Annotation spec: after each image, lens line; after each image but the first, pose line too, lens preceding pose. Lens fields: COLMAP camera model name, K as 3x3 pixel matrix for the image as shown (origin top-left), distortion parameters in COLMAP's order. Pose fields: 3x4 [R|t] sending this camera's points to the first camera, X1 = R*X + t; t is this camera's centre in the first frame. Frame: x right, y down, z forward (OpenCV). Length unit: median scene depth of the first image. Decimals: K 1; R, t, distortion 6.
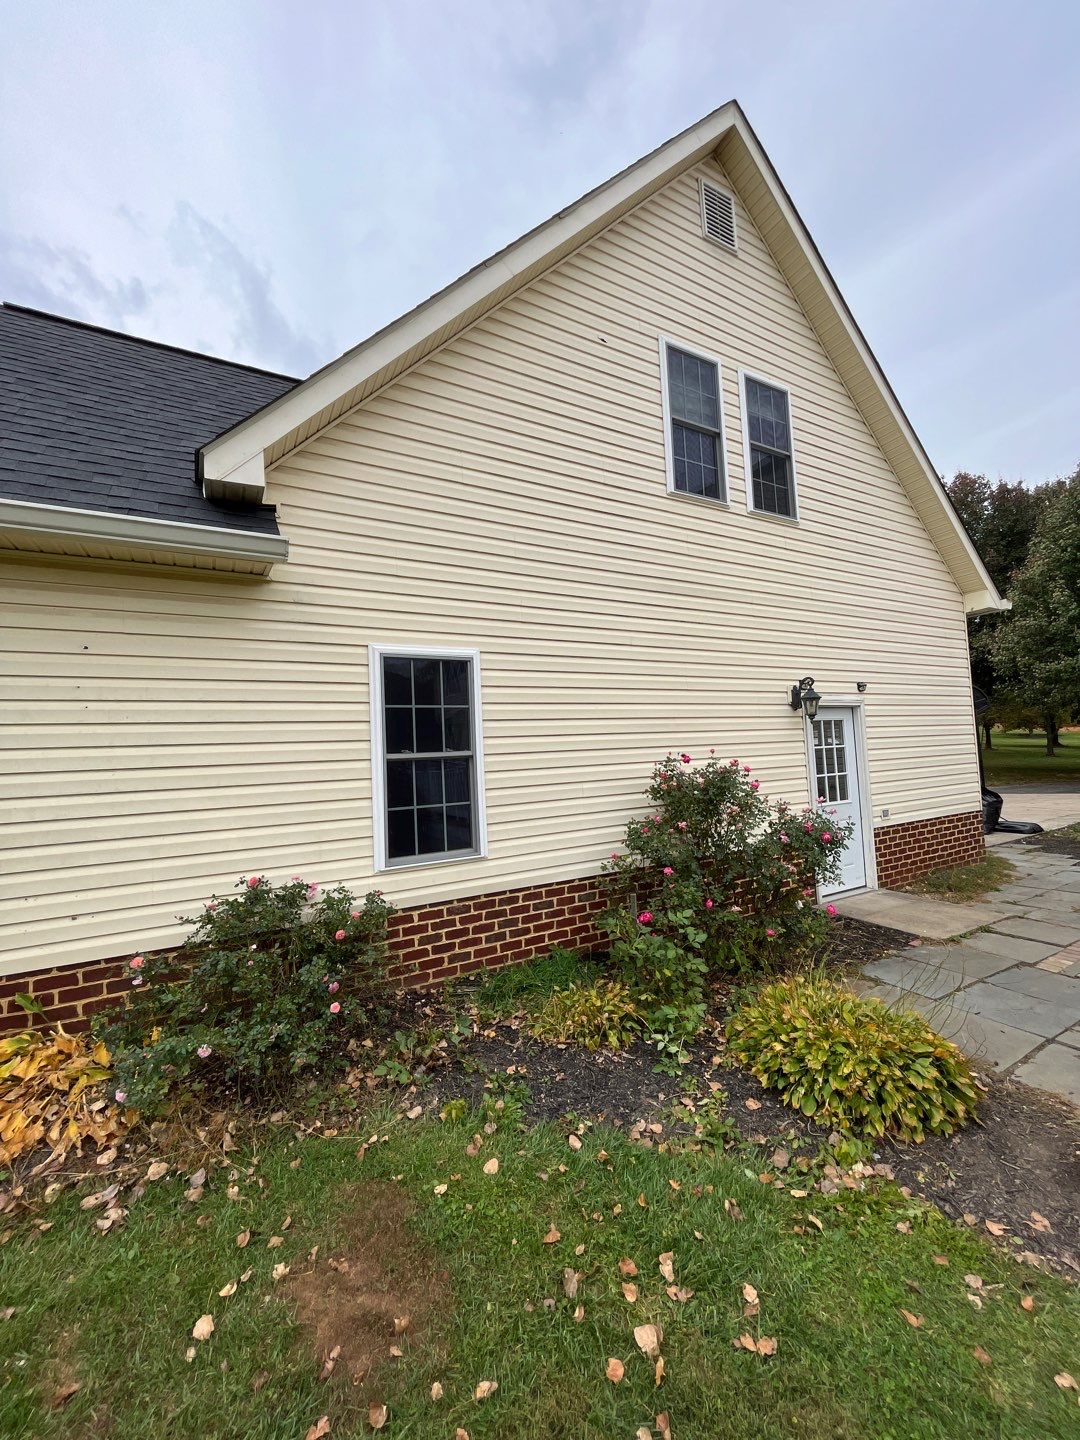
lens RADIAL K [[580.7, 0, 544.0], [0, 580.7, 717.1], [0, 0, 1]] dist [-0.000293, -0.000023]
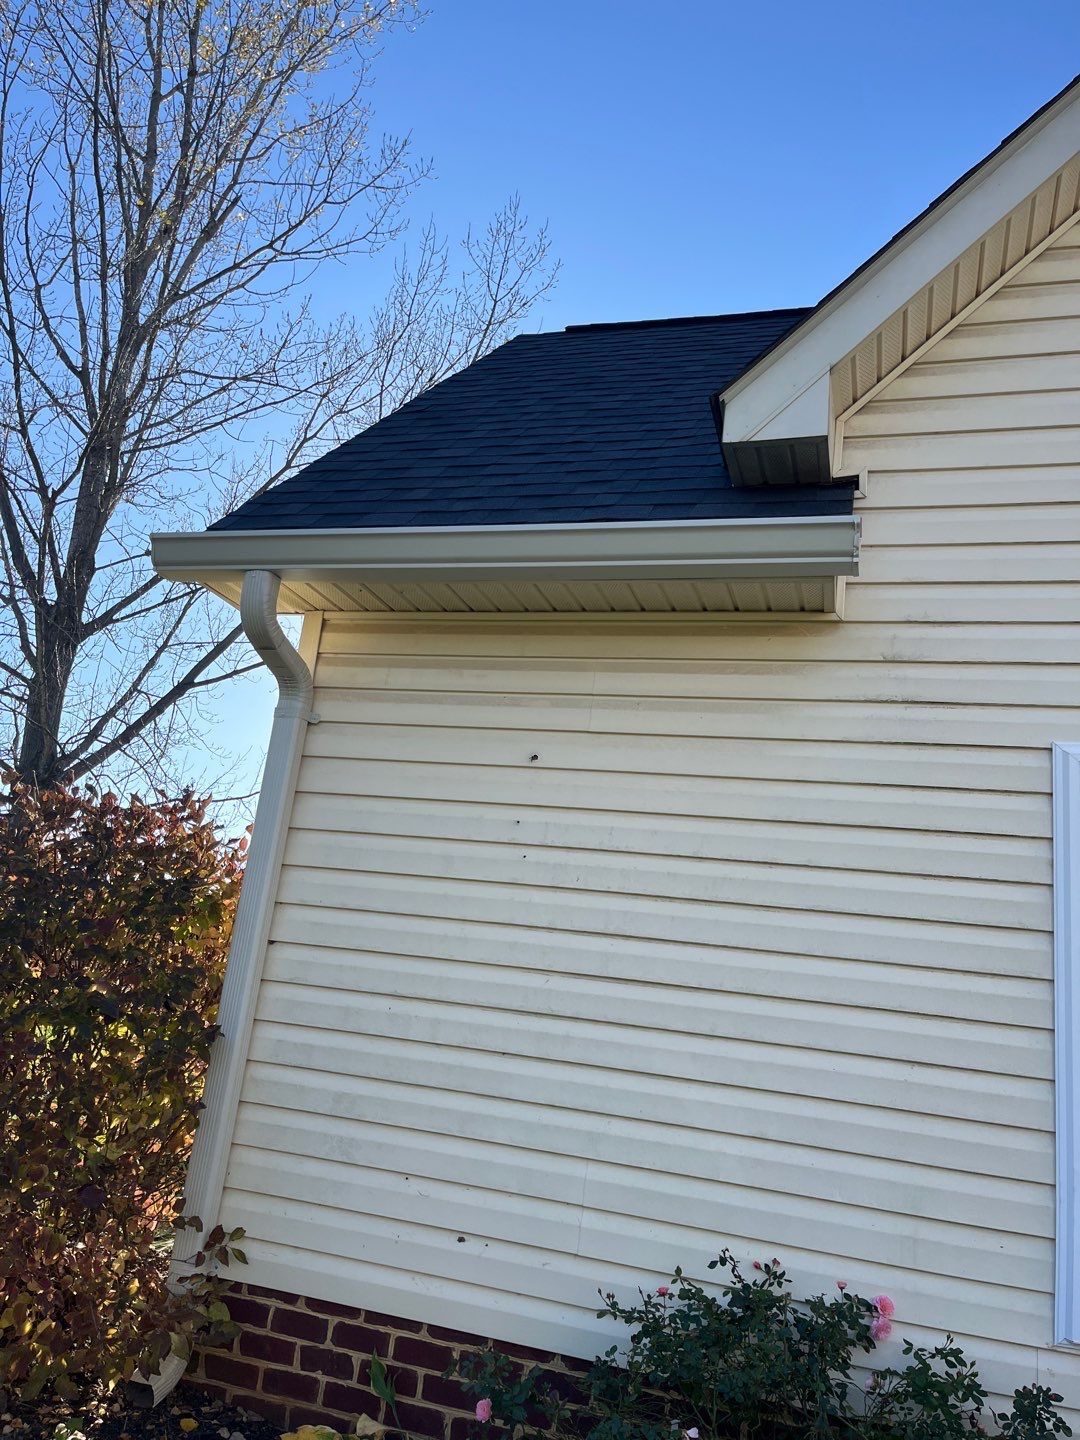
lens RADIAL K [[1085.9, 0, 541.2], [0, 1085.9, 742.7], [0, 0, 1]] dist [0.091694, -0.128817]
pose [[0.682509, -0.058253, -0.728552, 0.022148], [-0.101072, 0.979718, -0.173021, 0.047227], [0.723855, 0.191725, 0.662779, 0.219377]]
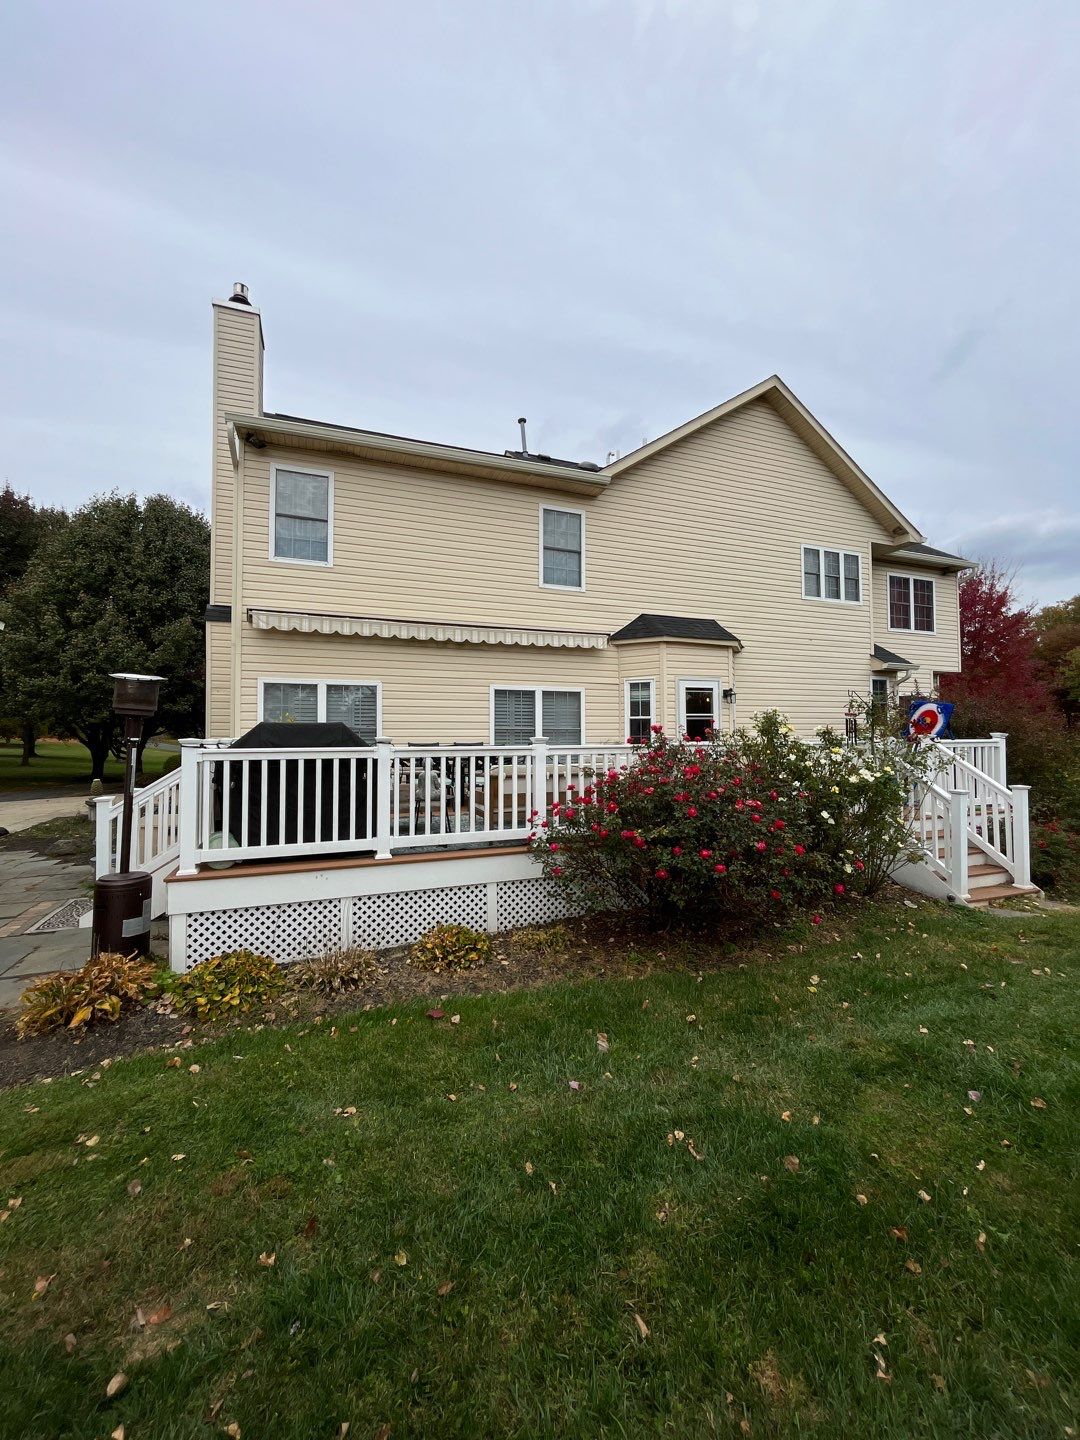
lens RADIAL K [[580.7, 0, 544.0], [0, 580.7, 717.1], [0, 0, 1]] dist [-0.000293, -0.000023]
pose [[0.126779, 0.076950, 0.988942, -0.261576], [-0.059546, 0.995779, -0.069848, -0.011330], [-0.990142, -0.050032, 0.130826, -0.311317]]
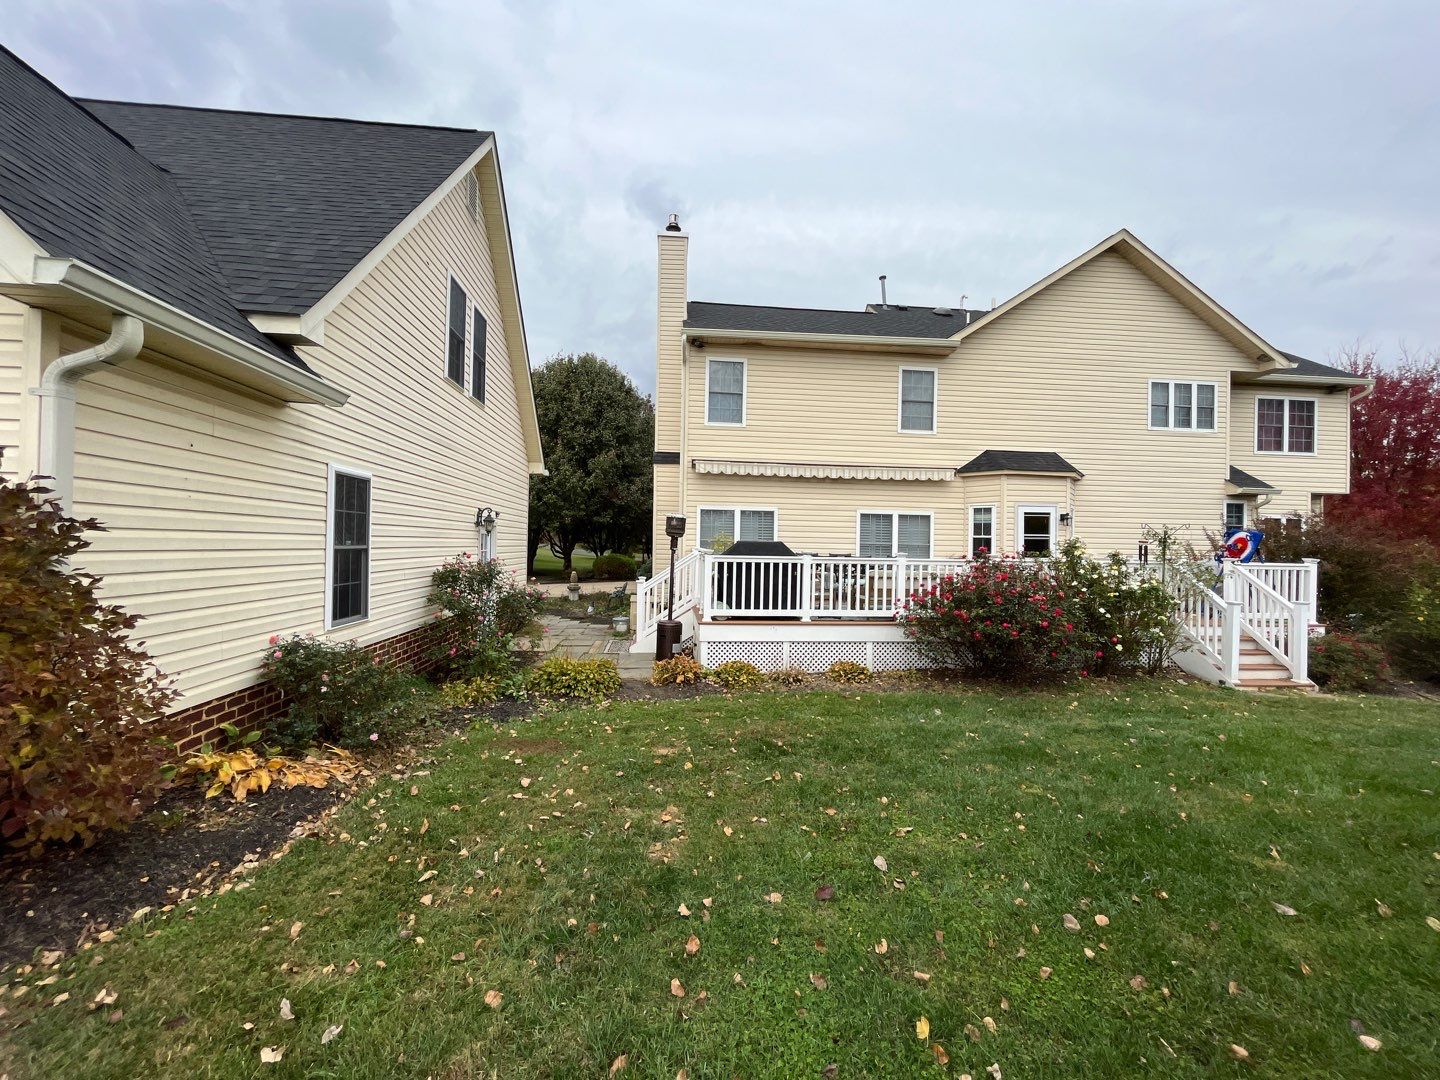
lens RADIAL K [[584.8, 0, 720.0], [0, 584.8, 540.0], [0, 0, 1]] dist [0.000902, 0.000036]
pose [[0.396036, 0.056734, 0.916481, -1.136027], [-0.089873, 0.995692, -0.022801, 0.001906], [-0.913826, -0.073337, 0.399429, -0.369114]]
